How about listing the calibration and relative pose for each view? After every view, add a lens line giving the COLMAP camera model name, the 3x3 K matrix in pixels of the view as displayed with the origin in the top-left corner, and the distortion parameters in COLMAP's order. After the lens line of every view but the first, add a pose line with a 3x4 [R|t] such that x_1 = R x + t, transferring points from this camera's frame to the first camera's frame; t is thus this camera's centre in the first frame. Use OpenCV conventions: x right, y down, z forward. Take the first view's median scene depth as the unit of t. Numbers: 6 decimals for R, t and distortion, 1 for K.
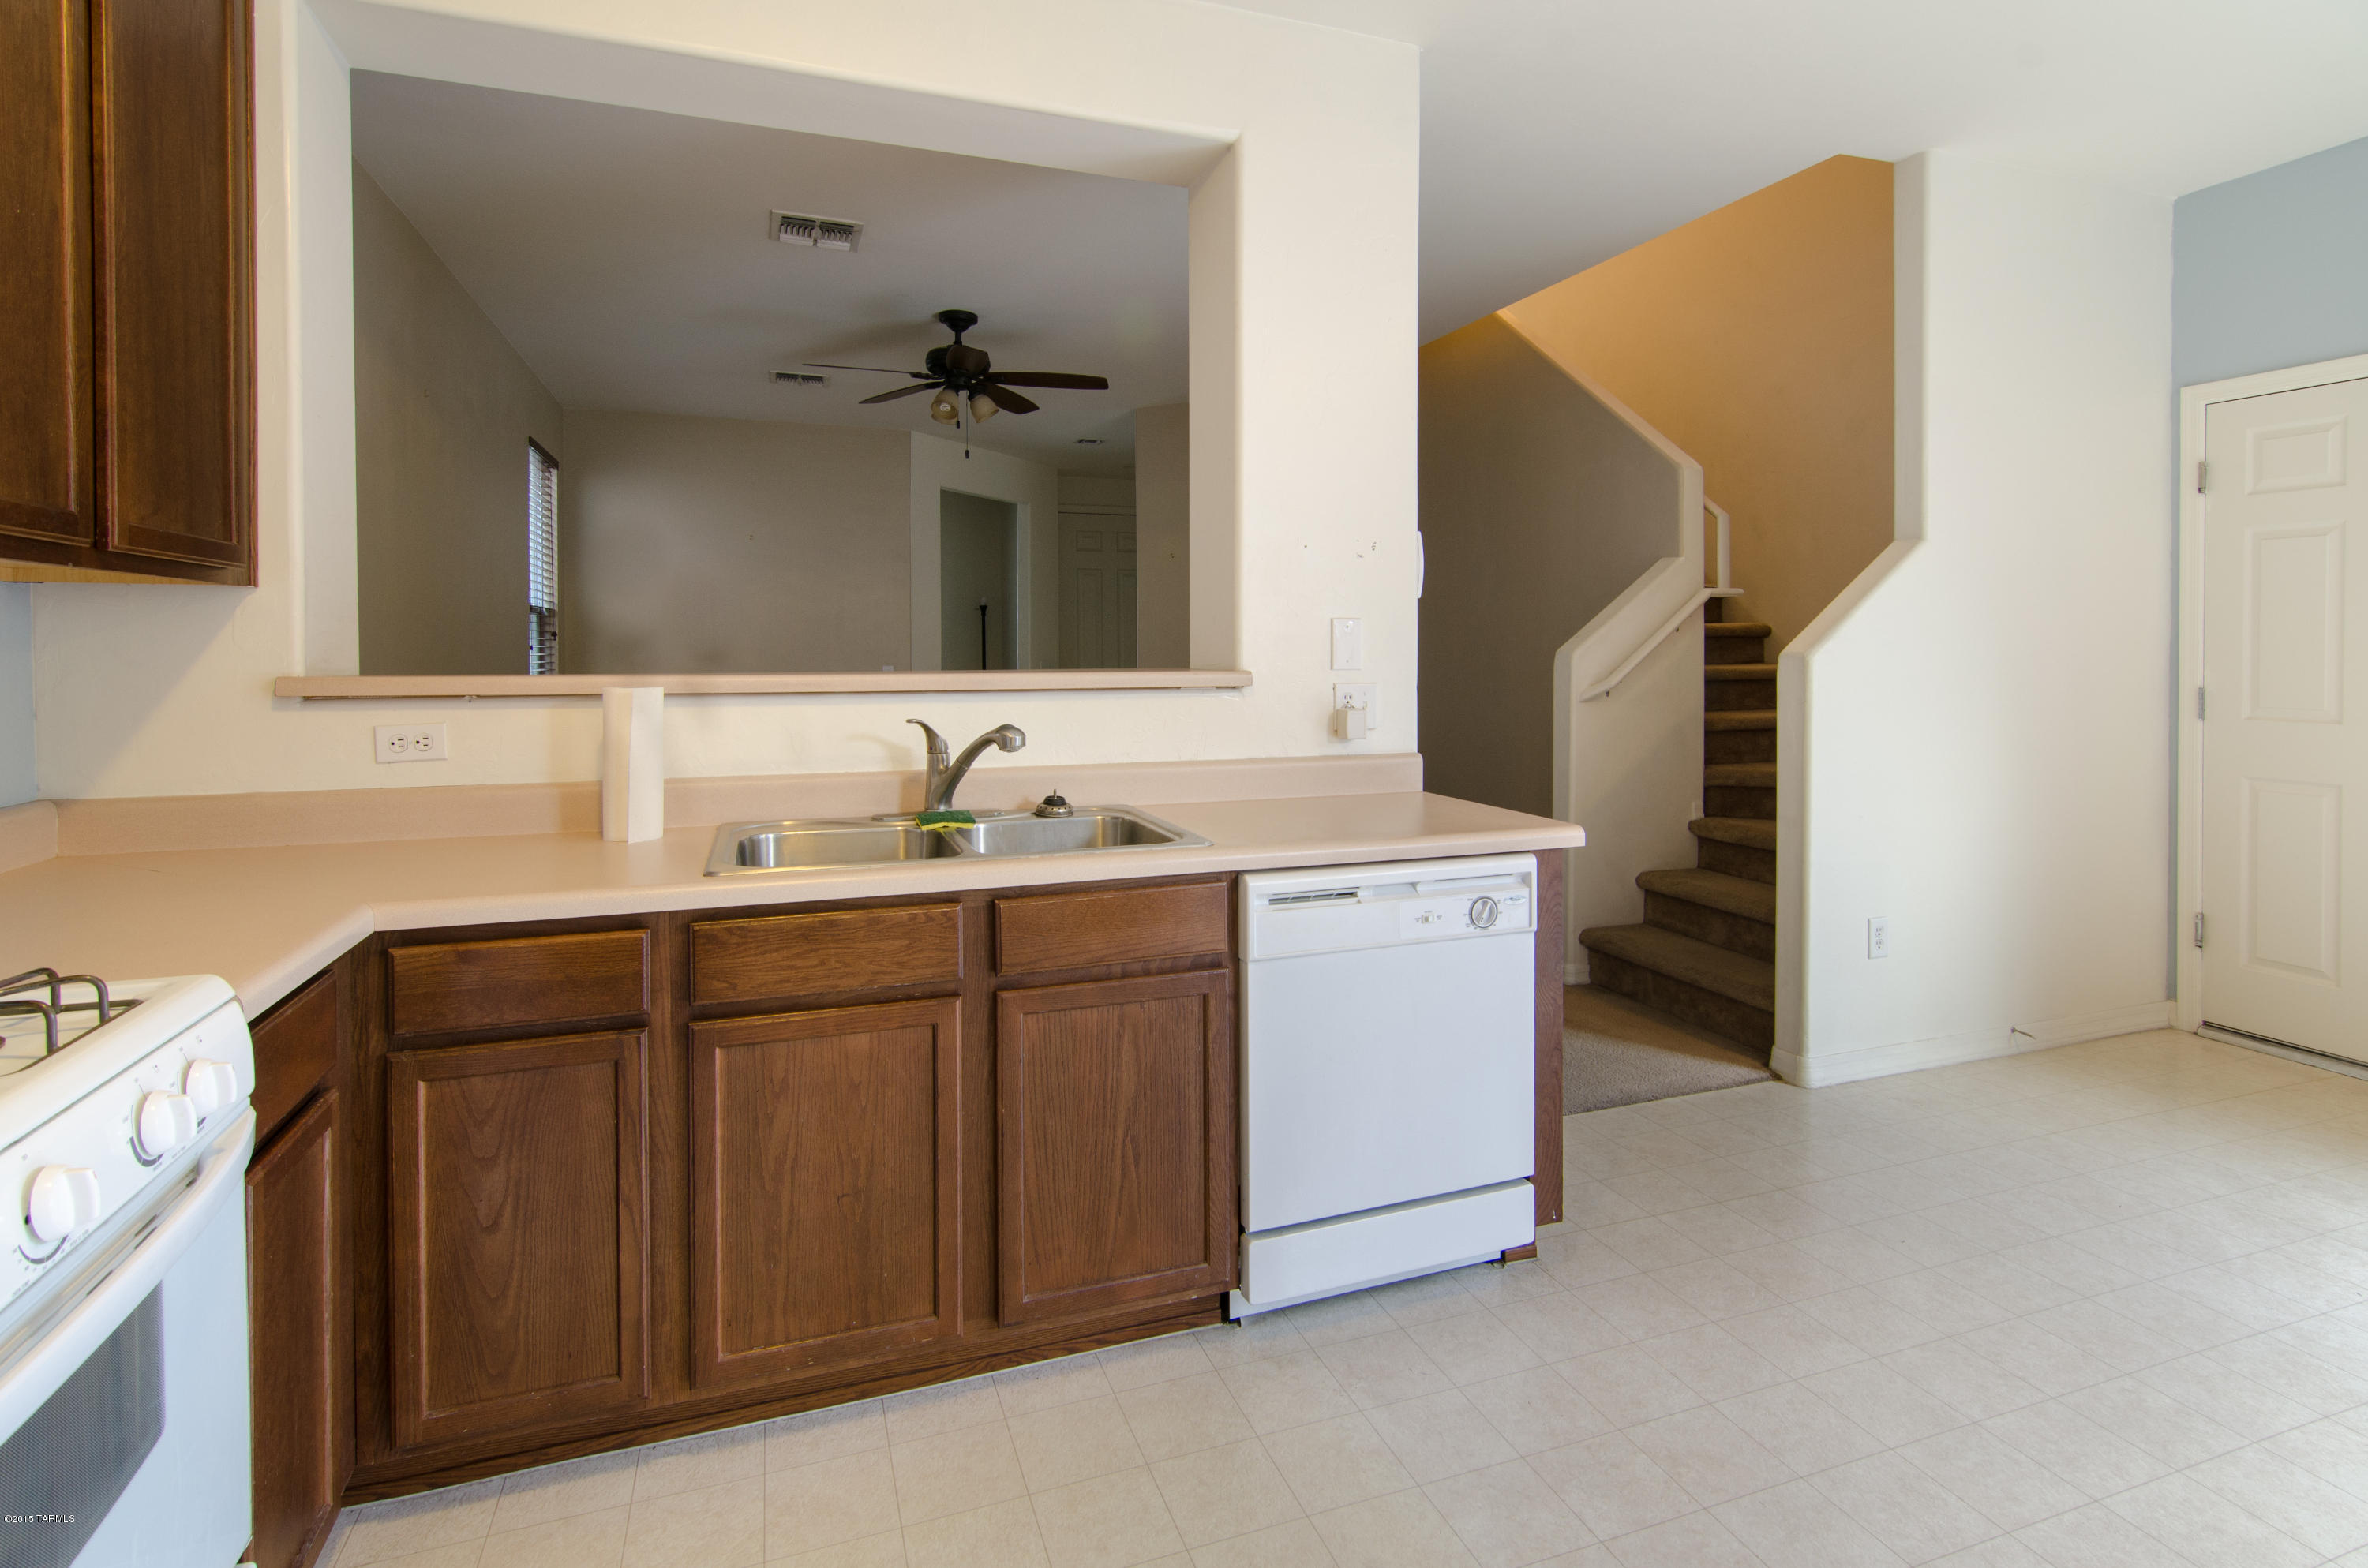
lens RADIAL K [[1160.7, 0, 1186.8], [0, 1160.7, 656.1], [0, 0, 1]] dist [-0.005701, -0.002831]
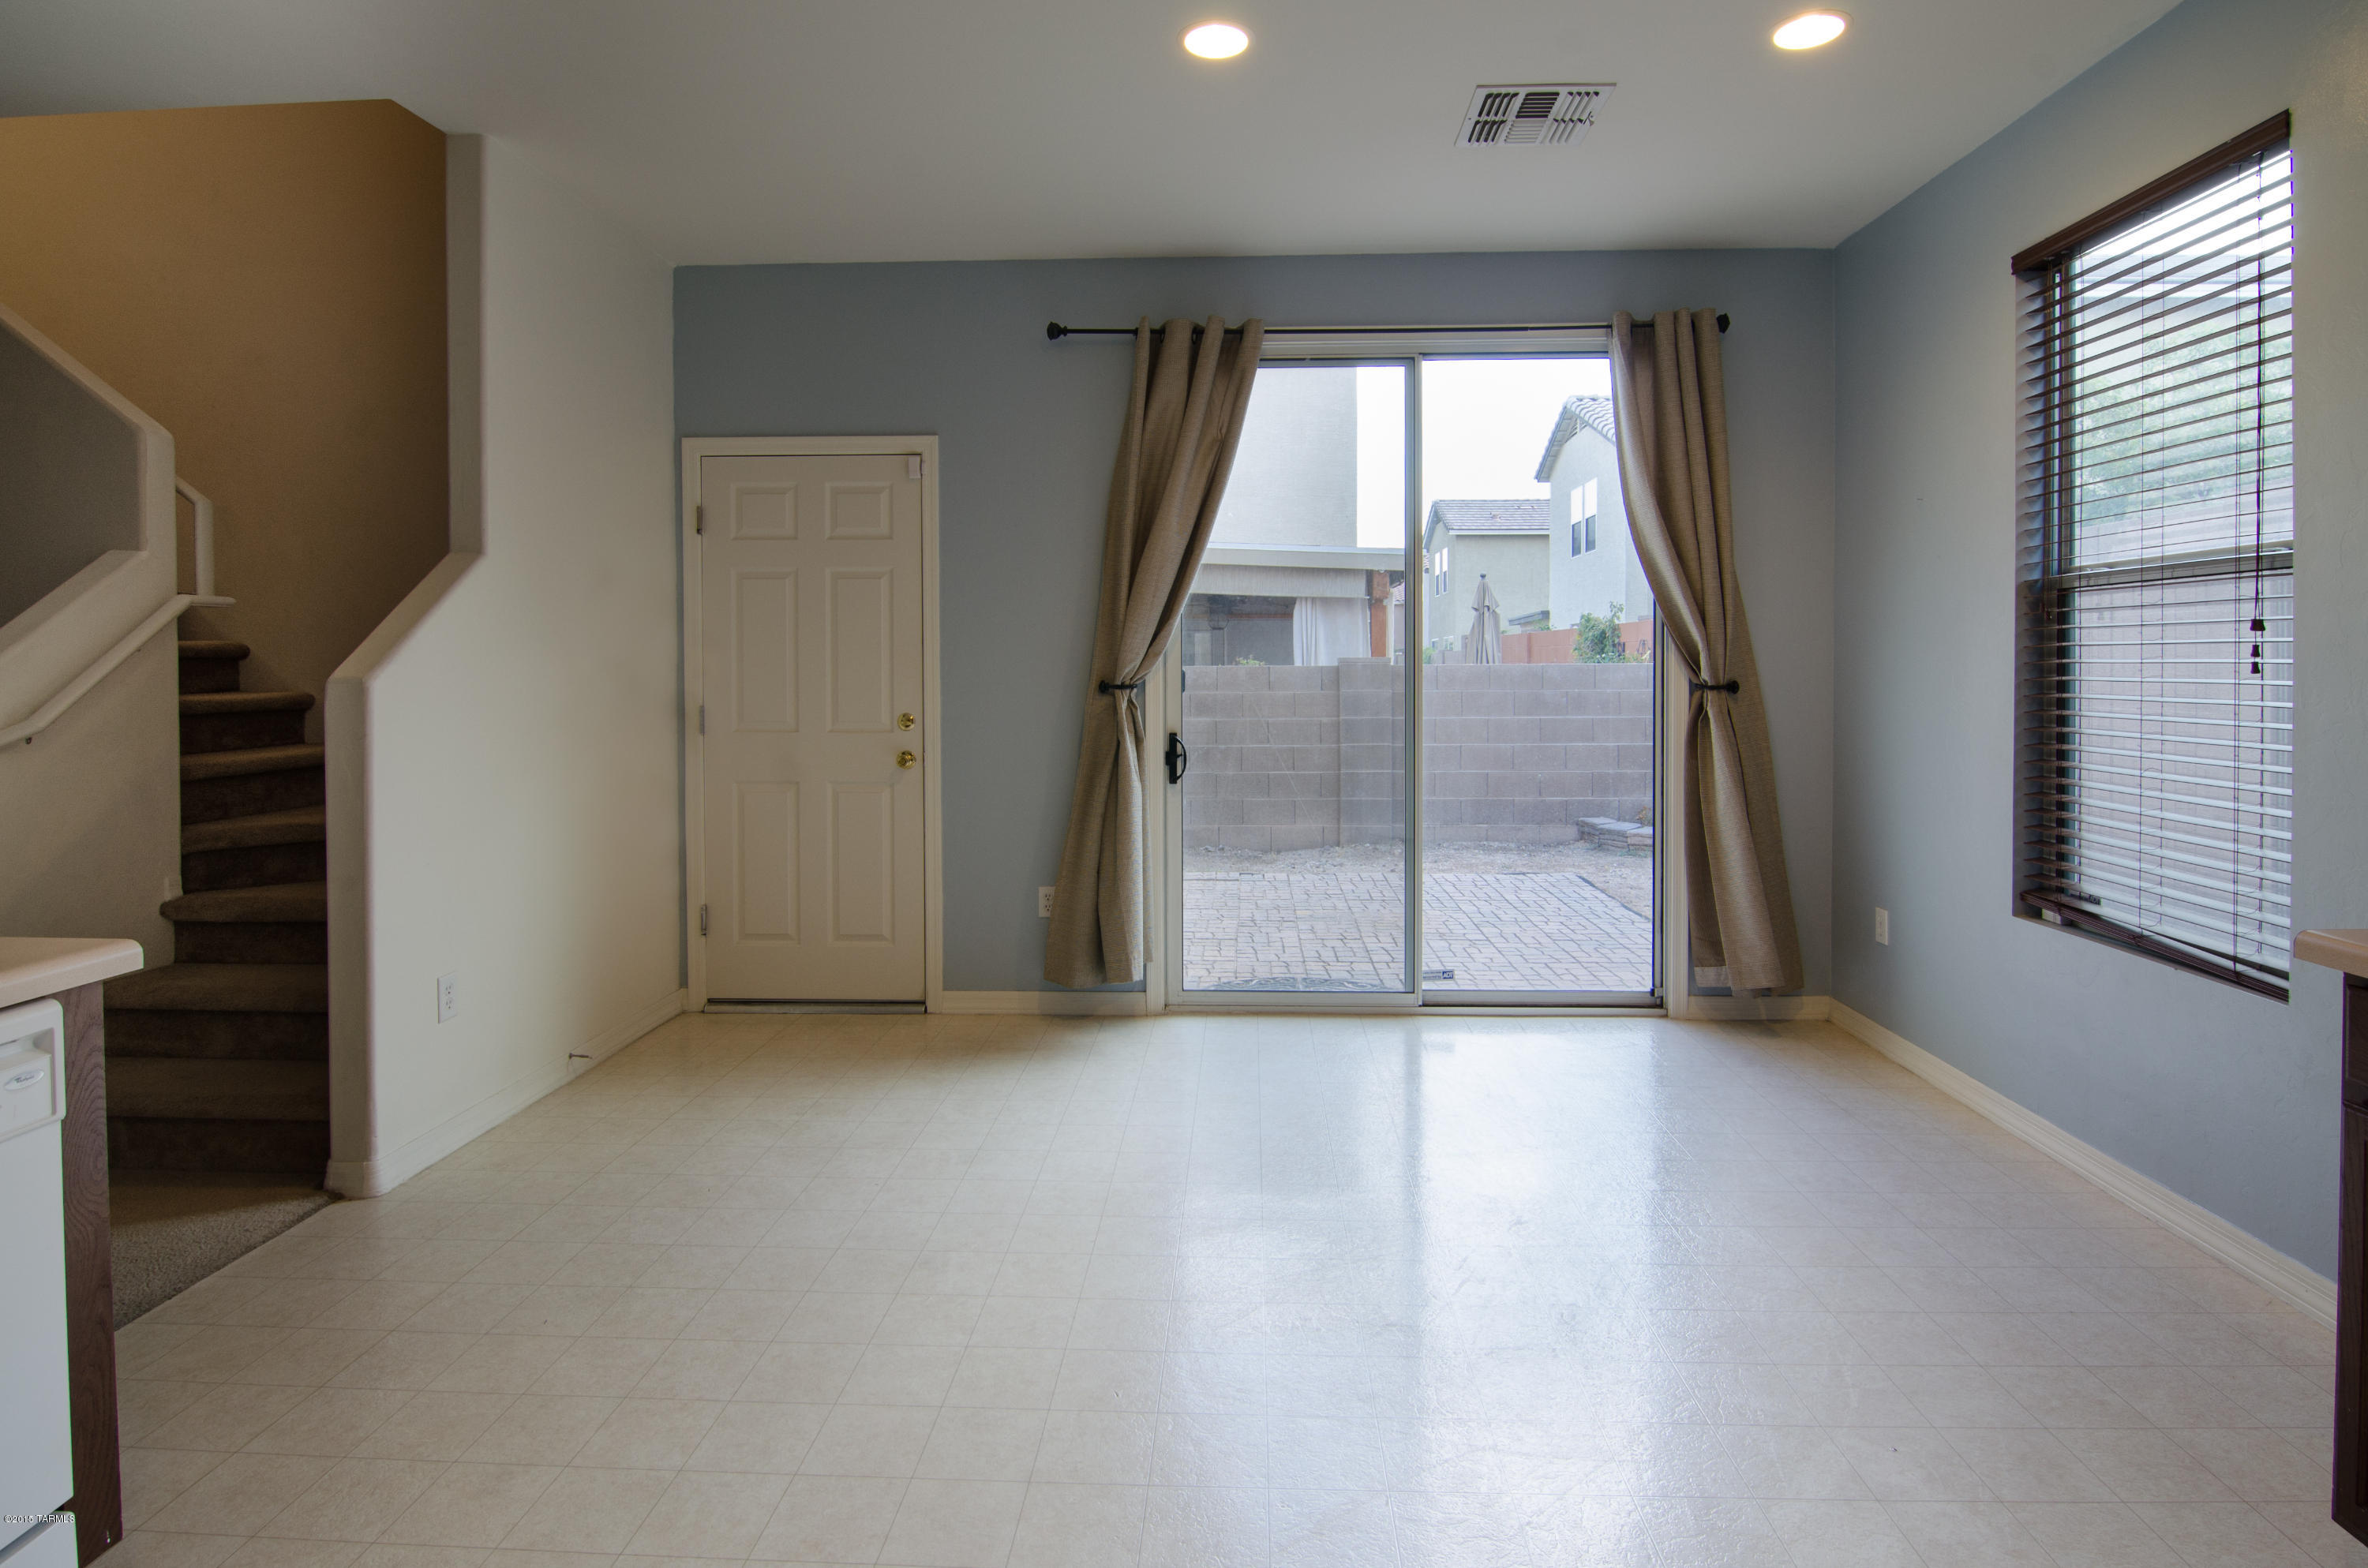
lens RADIAL K [[1221.6, 0, 1190.7], [0, 1221.6, 671.7], [0, 0, 1]] dist [-0.013620, -0.002142]
pose [[0.379220, -0.005435, 0.925291, -0.045683], [0.011073, 0.999938, 0.001335, -0.001955], [-0.925240, 0.009740, 0.379256, 0.103161]]
